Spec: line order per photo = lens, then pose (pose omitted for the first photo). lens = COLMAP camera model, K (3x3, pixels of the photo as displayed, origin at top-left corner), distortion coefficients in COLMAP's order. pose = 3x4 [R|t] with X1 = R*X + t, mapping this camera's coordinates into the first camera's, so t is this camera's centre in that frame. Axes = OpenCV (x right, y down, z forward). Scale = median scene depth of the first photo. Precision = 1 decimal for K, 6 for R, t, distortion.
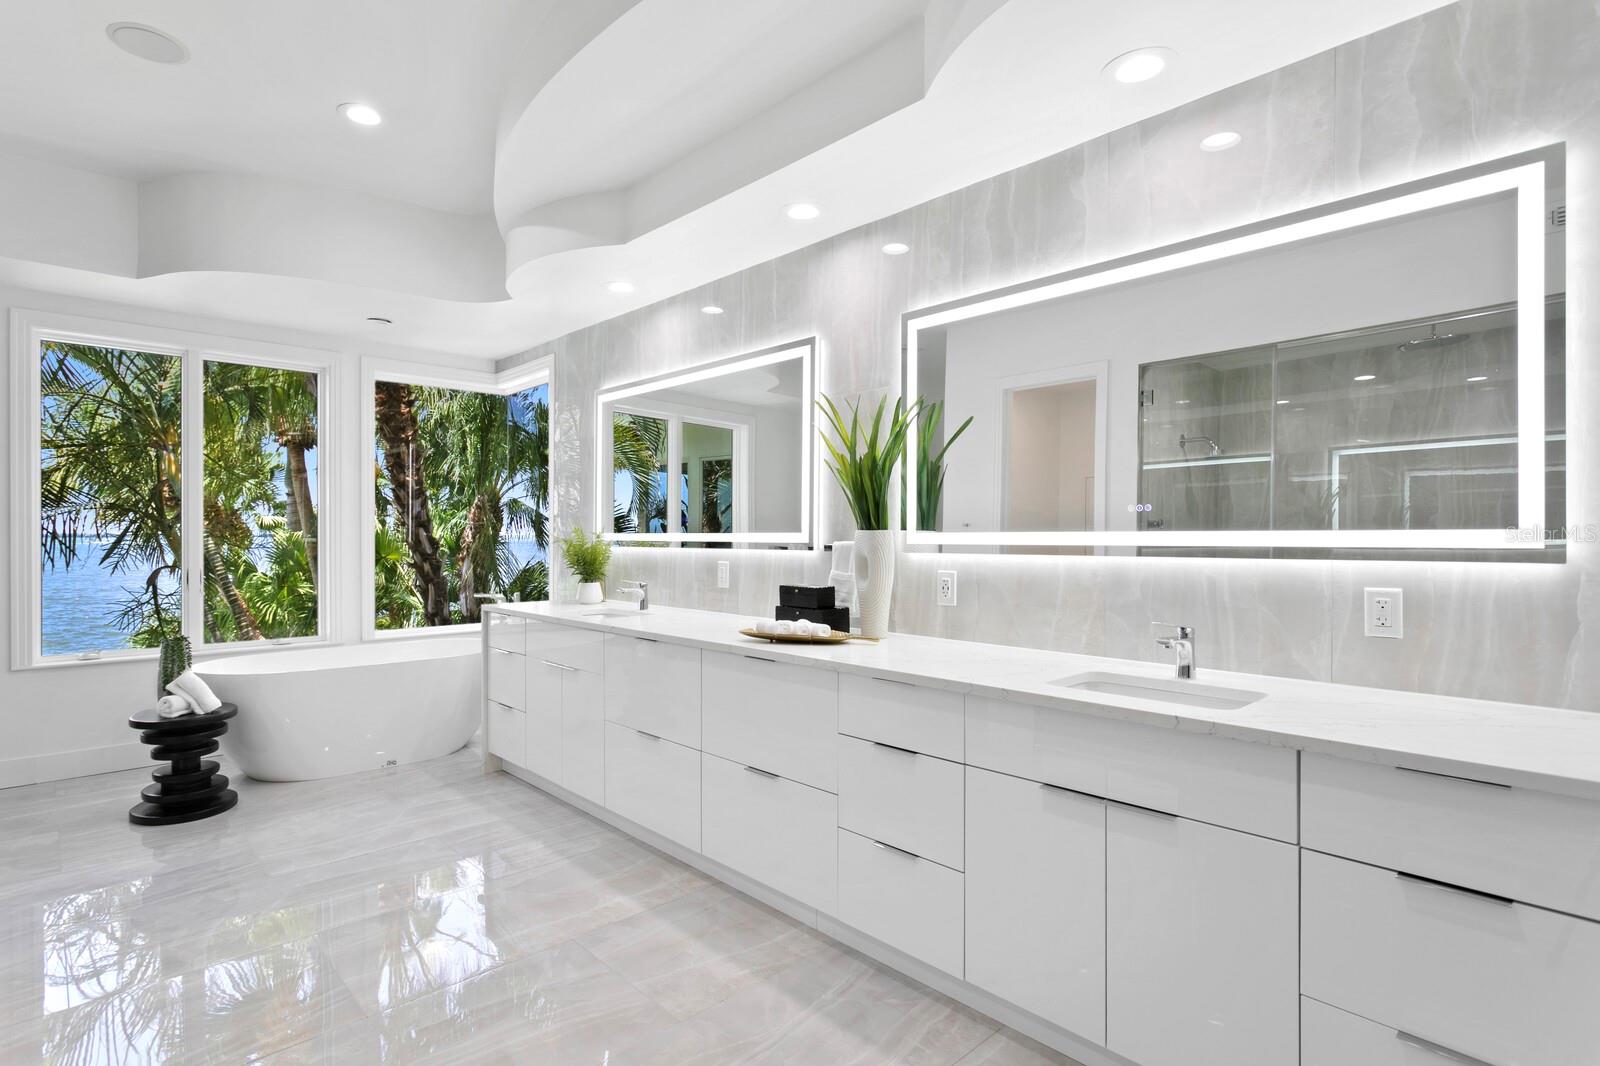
lens RADIAL K [[820.1, 0, 800.0], [0, 820.1, 533.0], [0, 0, 1]] dist [0.001564, -0.000322]
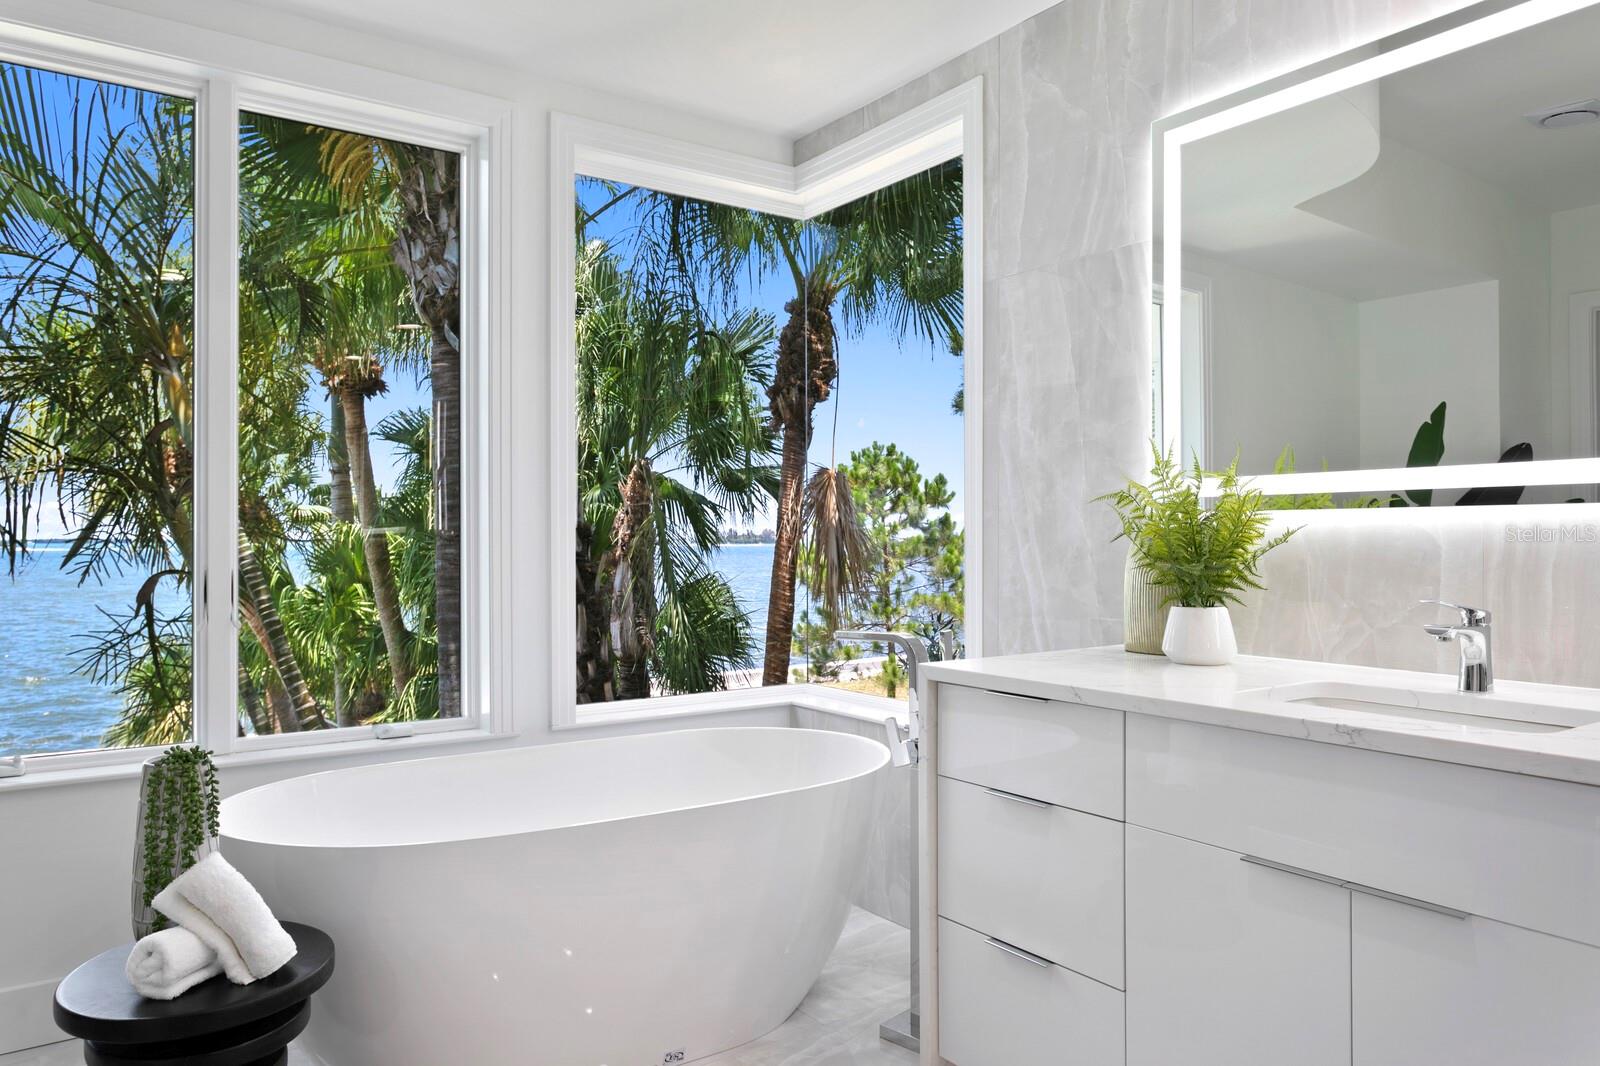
lens RADIAL K [[1092.0, 0, 800.0], [0, 1092.0, 533.0], [0, 0, 1]] dist [0.002891, -0.002439]
pose [[0.990486, -0.000942, -0.137609, -0.234238], [0.000285, 0.999988, -0.004793, 0.018286], [0.137612, 0.004708, 0.990475, 0.310322]]
